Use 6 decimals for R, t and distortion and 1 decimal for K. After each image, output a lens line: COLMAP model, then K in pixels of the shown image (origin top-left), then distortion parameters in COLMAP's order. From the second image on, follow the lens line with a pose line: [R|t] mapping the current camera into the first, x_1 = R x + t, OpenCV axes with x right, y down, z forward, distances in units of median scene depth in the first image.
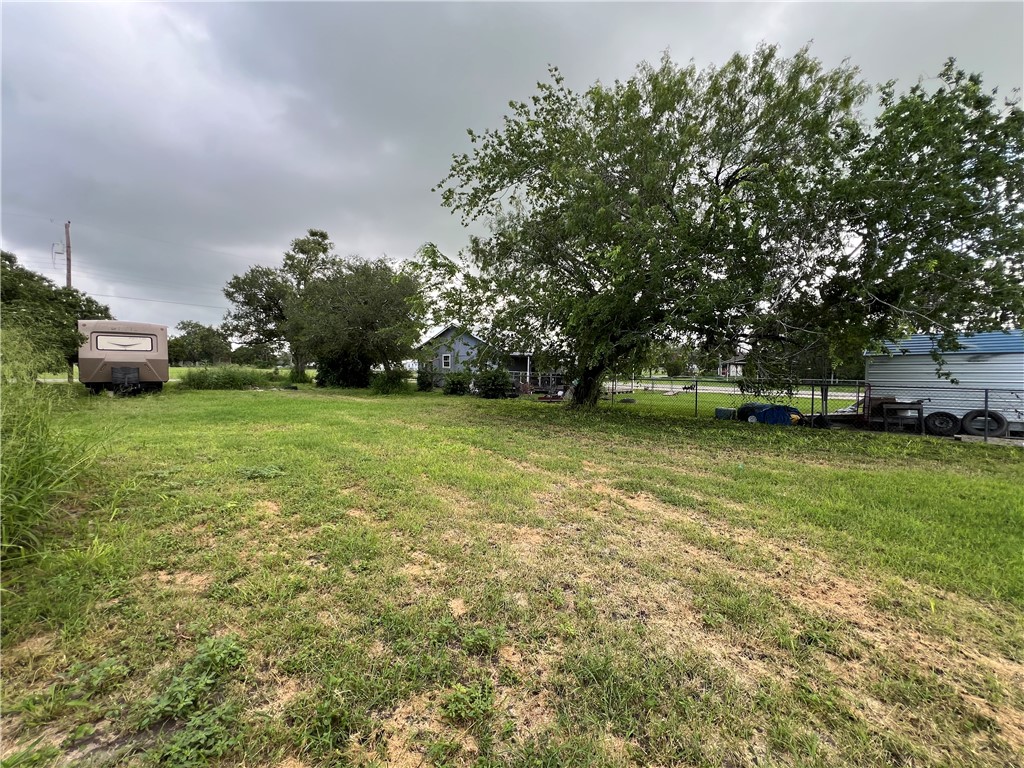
lens RADIAL K [[417.0, 0, 512.1], [0, 417.0, 380.2], [0, 0, 1]] dist [0.003952, 0.000805]
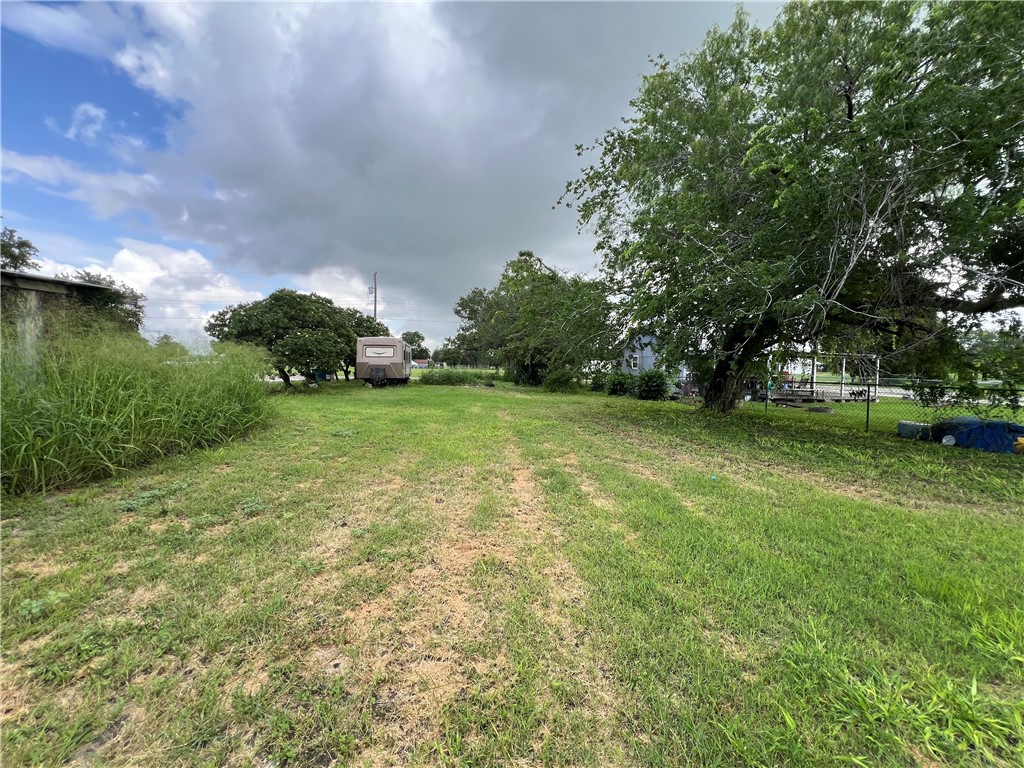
lens RADIAL K [[417.0, 0, 511.6], [0, 417.0, 382.9], [0, 0, 1]] dist [0.003952, 0.000805]
pose [[0.841595, 0.017190, -0.539835, 0.208878], [-0.016173, 0.999847, 0.006625, 0.002812], [0.539867, 0.003155, 0.841745, 0.005702]]
